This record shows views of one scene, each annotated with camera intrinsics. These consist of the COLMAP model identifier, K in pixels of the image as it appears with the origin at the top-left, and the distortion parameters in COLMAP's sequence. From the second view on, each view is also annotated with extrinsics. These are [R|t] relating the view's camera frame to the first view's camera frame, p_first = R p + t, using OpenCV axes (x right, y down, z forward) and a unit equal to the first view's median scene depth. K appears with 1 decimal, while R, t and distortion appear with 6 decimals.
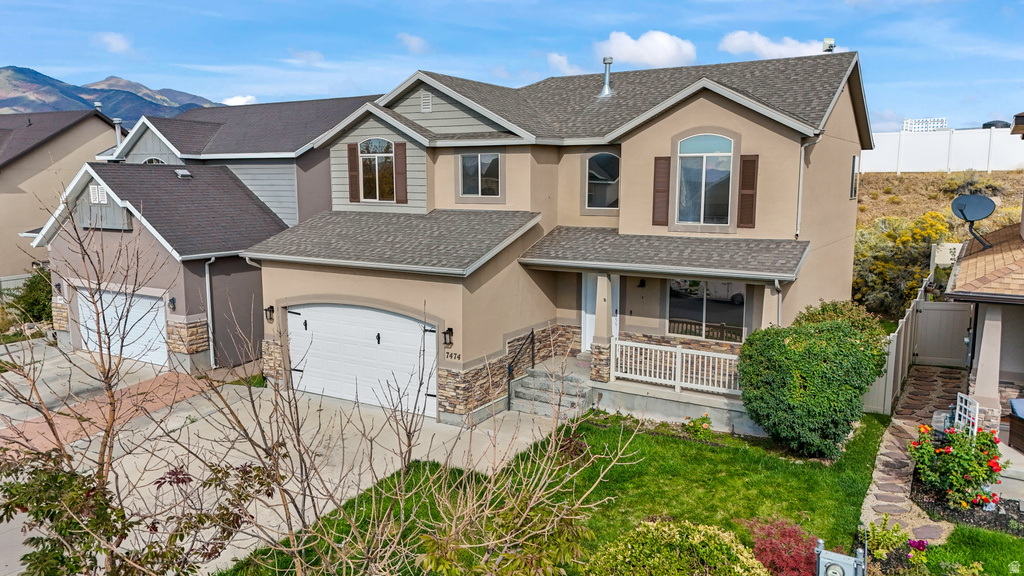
lens RADIAL K [[741.7, 0, 510.2], [0, 741.7, 294.1], [0, 0, 1]] dist [0.070652, 0.000552]
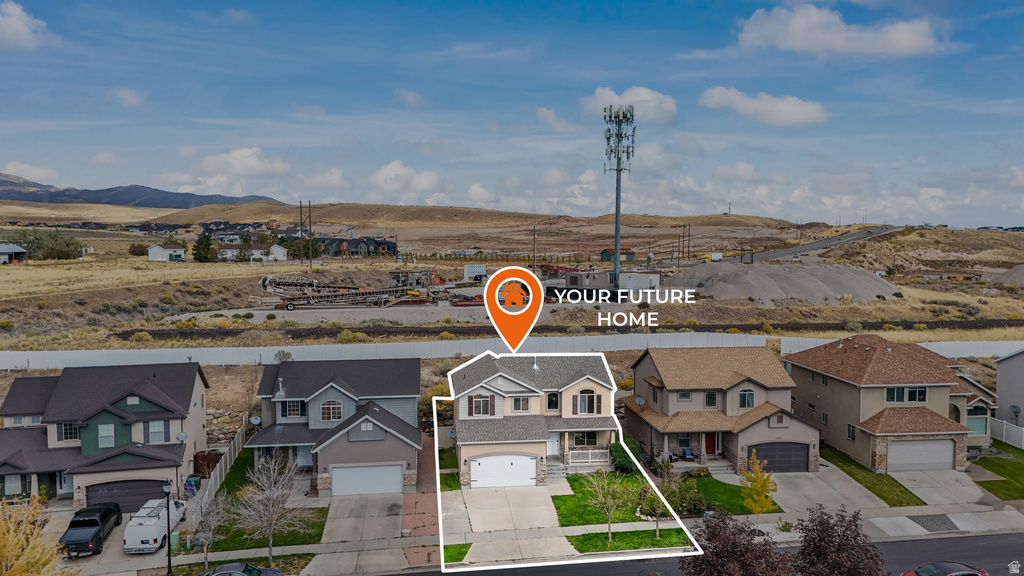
lens RADIAL K [[741.7, 0, 512.2], [0, 741.7, 285.9], [0, 0, 1]] dist [0.070652, 0.000552]
pose [[0.771170, -0.044224, 0.635091, -1.991038], [0.091488, 0.994928, -0.041810, -0.518289], [-0.630021, 0.090346, 0.771305, -1.385826]]
